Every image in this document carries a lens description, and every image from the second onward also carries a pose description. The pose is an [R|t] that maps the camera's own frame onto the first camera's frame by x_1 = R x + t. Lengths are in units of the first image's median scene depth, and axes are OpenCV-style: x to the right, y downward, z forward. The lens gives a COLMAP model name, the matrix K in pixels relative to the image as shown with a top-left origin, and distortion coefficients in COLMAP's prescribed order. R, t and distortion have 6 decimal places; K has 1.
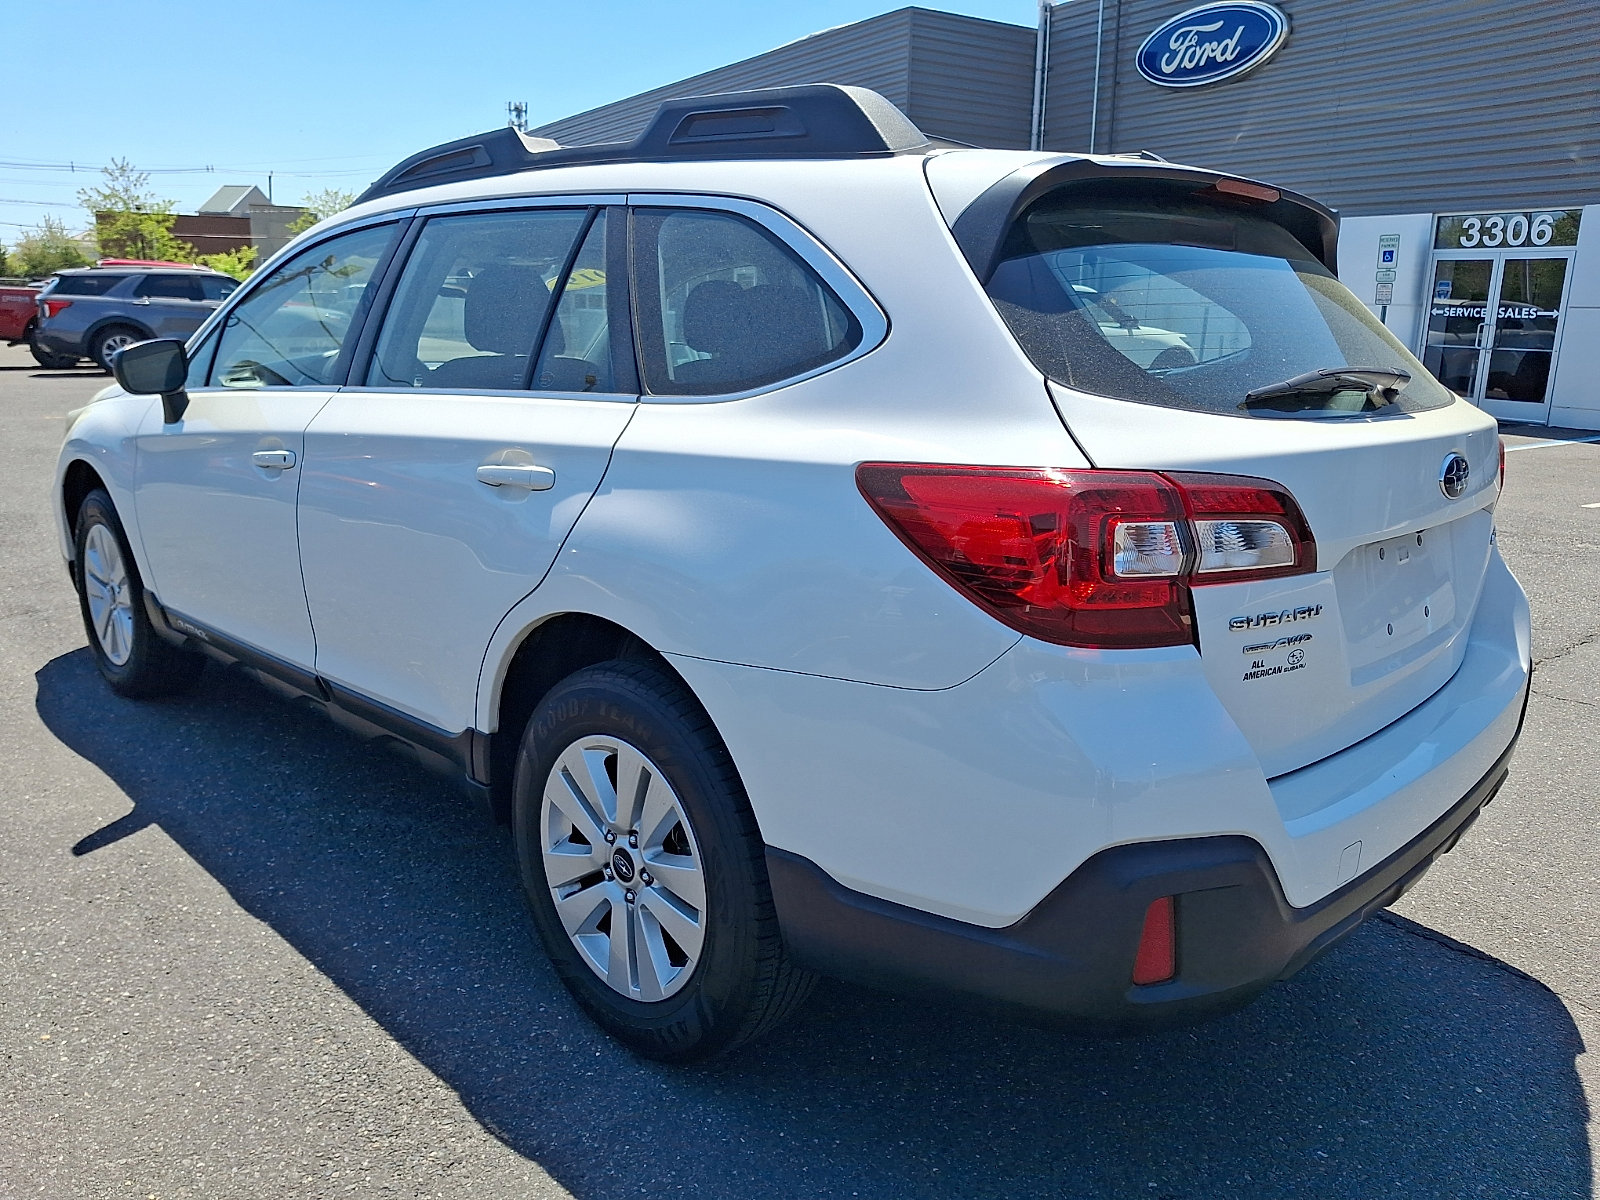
lens RADIAL K [[1224.4, 0, 809.1], [0, 1224.4, 605.4], [0, 0, 1]] dist [-0.002790, 0.009358]
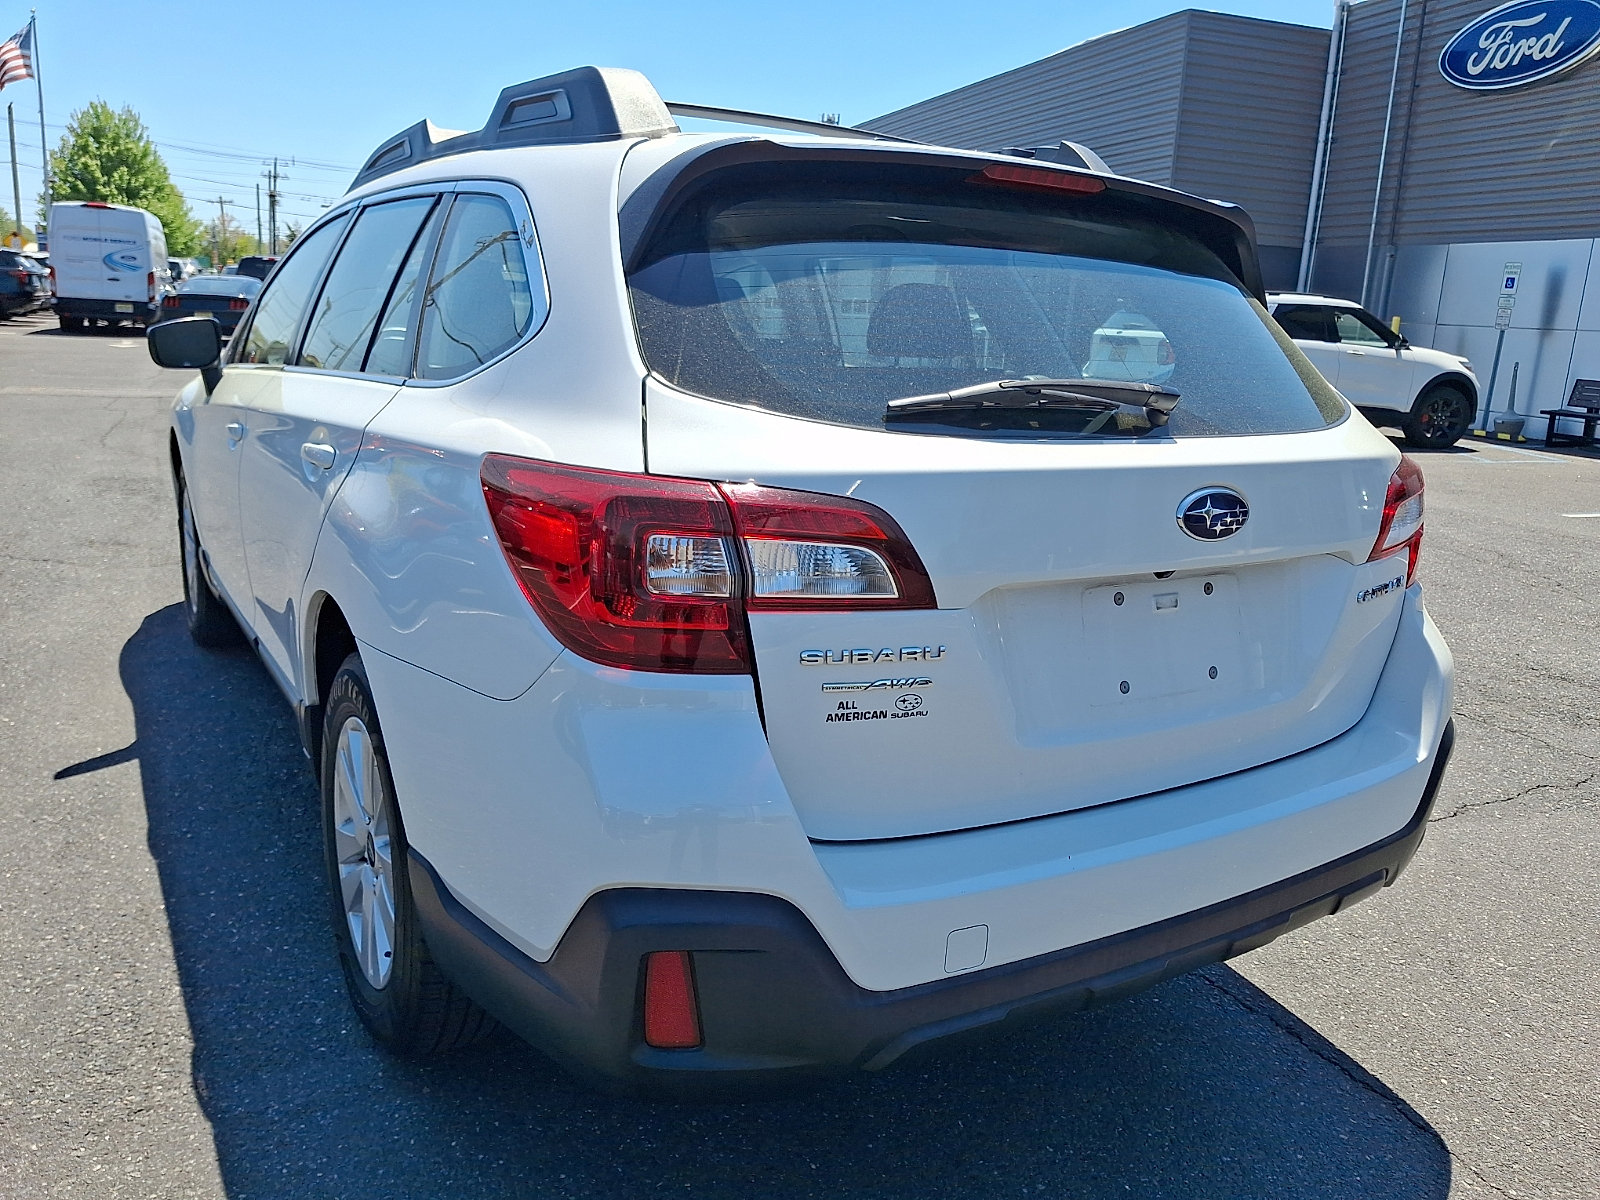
lens RADIAL K [[1224.4, 0, 809.1], [0, 1224.4, 605.4], [0, 0, 1]] dist [-0.002790, 0.009358]
pose [[0.970593, 0.084763, -0.225308, 0.065576], [-0.086553, 0.996245, 0.001940, -0.002872], [0.224626, 0.017618, 0.974286, 0.016057]]
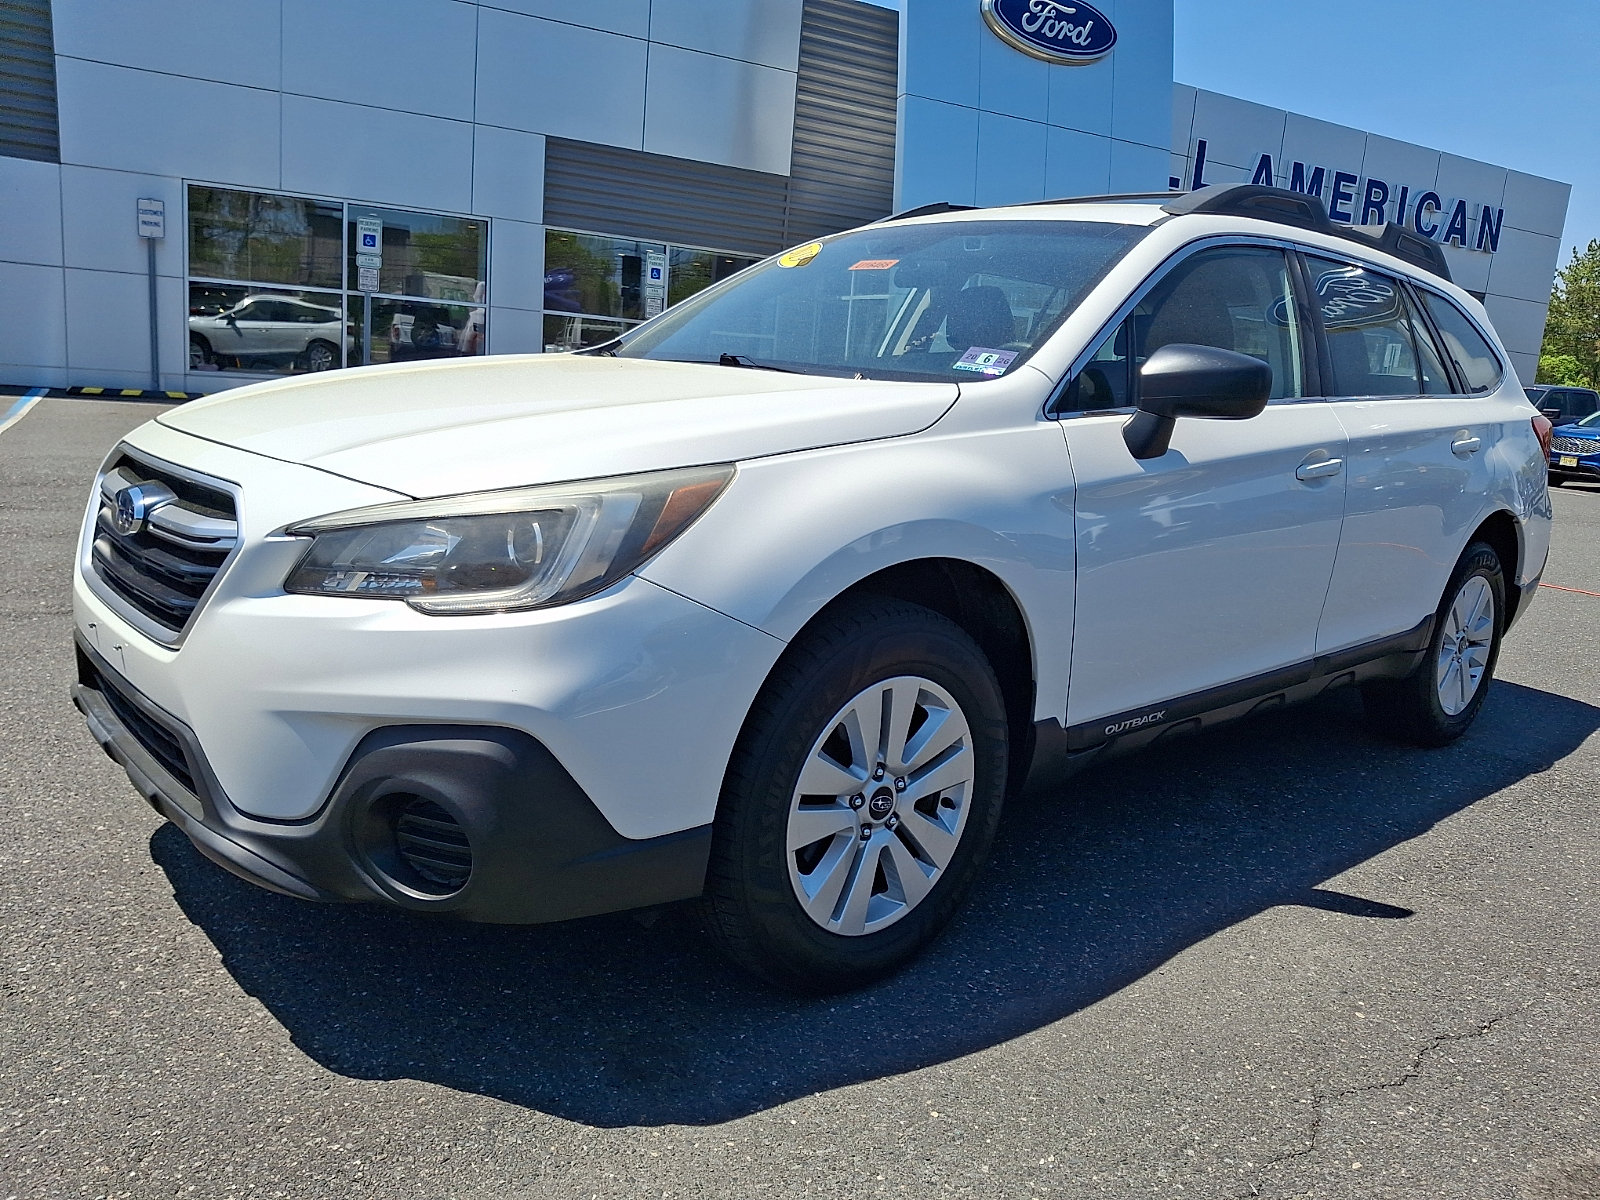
lens RADIAL K [[1174.0, 0, 814.3], [0, 1174.0, 601.6], [0, 0, 1]] dist [0.163697, -0.379617]
pose [[0.051788, -0.213298, 0.975614, -0.320535], [0.161516, 0.965852, 0.202590, -0.062083], [-0.985510, 0.147085, 0.084470, 0.294488]]
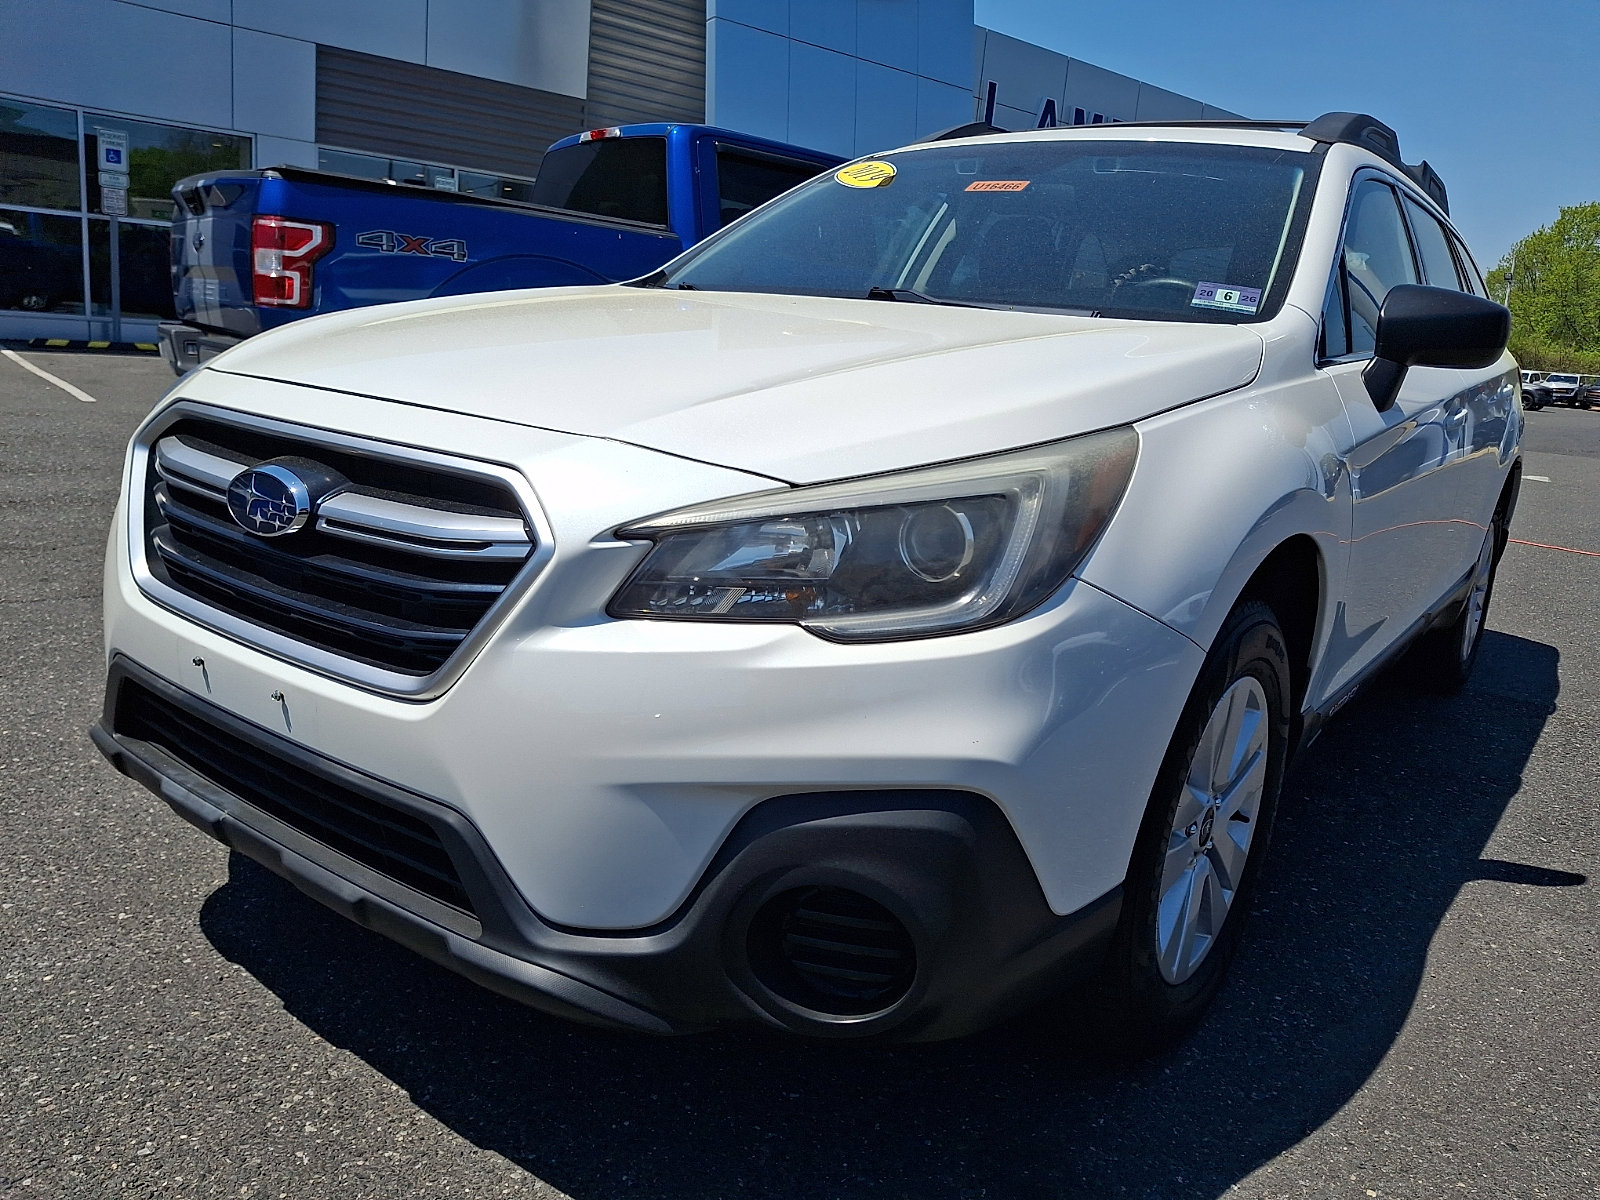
lens RADIAL K [[1194.1, 0, 800.0], [0, 1194.1, 600.0], [0, 0, 1]] dist [-0.000971, -0.005188]
pose [[-0.141322, -0.257356, 0.955927, -0.287694], [0.148680, 0.949148, 0.277512, -0.070988], [-0.978735, 0.181346, -0.095872, 0.355847]]
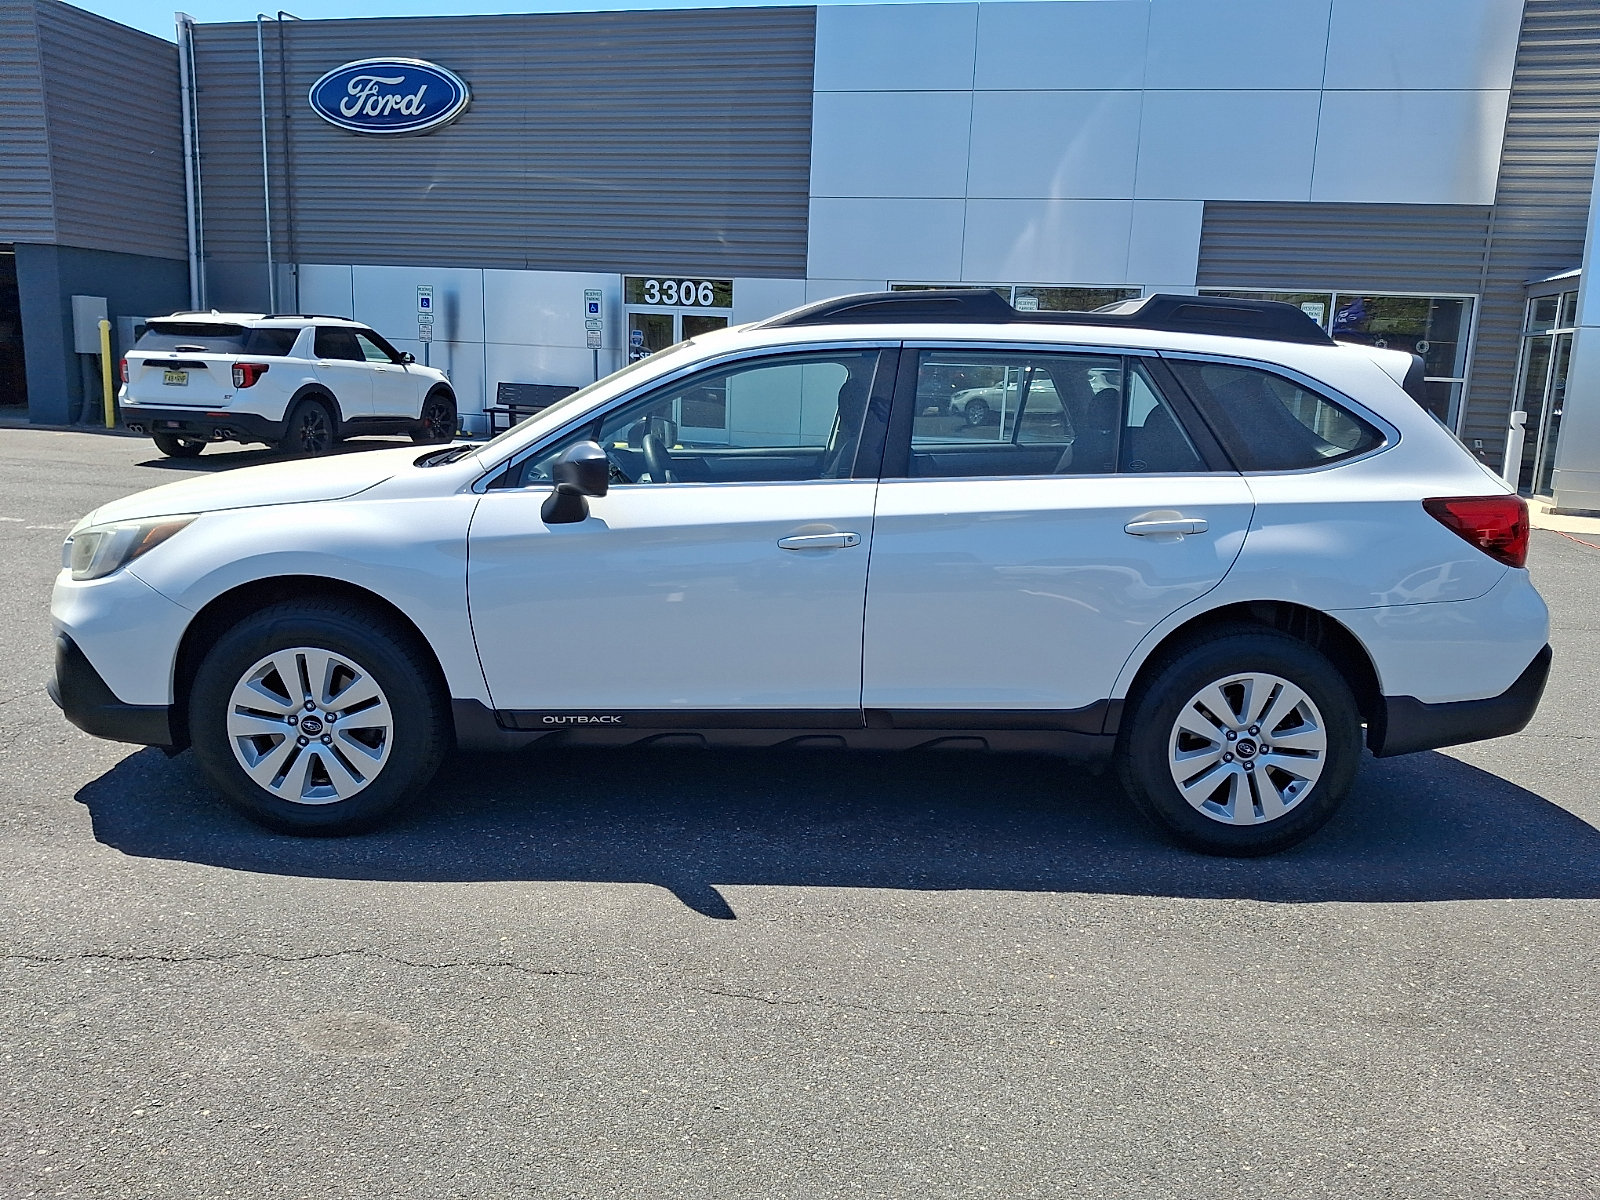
lens RADIAL K [[1237.6, 0, 827.0], [0, 1237.6, 594.5], [0, 0, 1]] dist [0.055417, -0.104865]
pose [[0.685881, -0.129265, 0.716141, -0.284963], [0.148999, 0.988194, 0.035668, -0.023592], [-0.712296, 0.082240, 0.697044, 0.031719]]
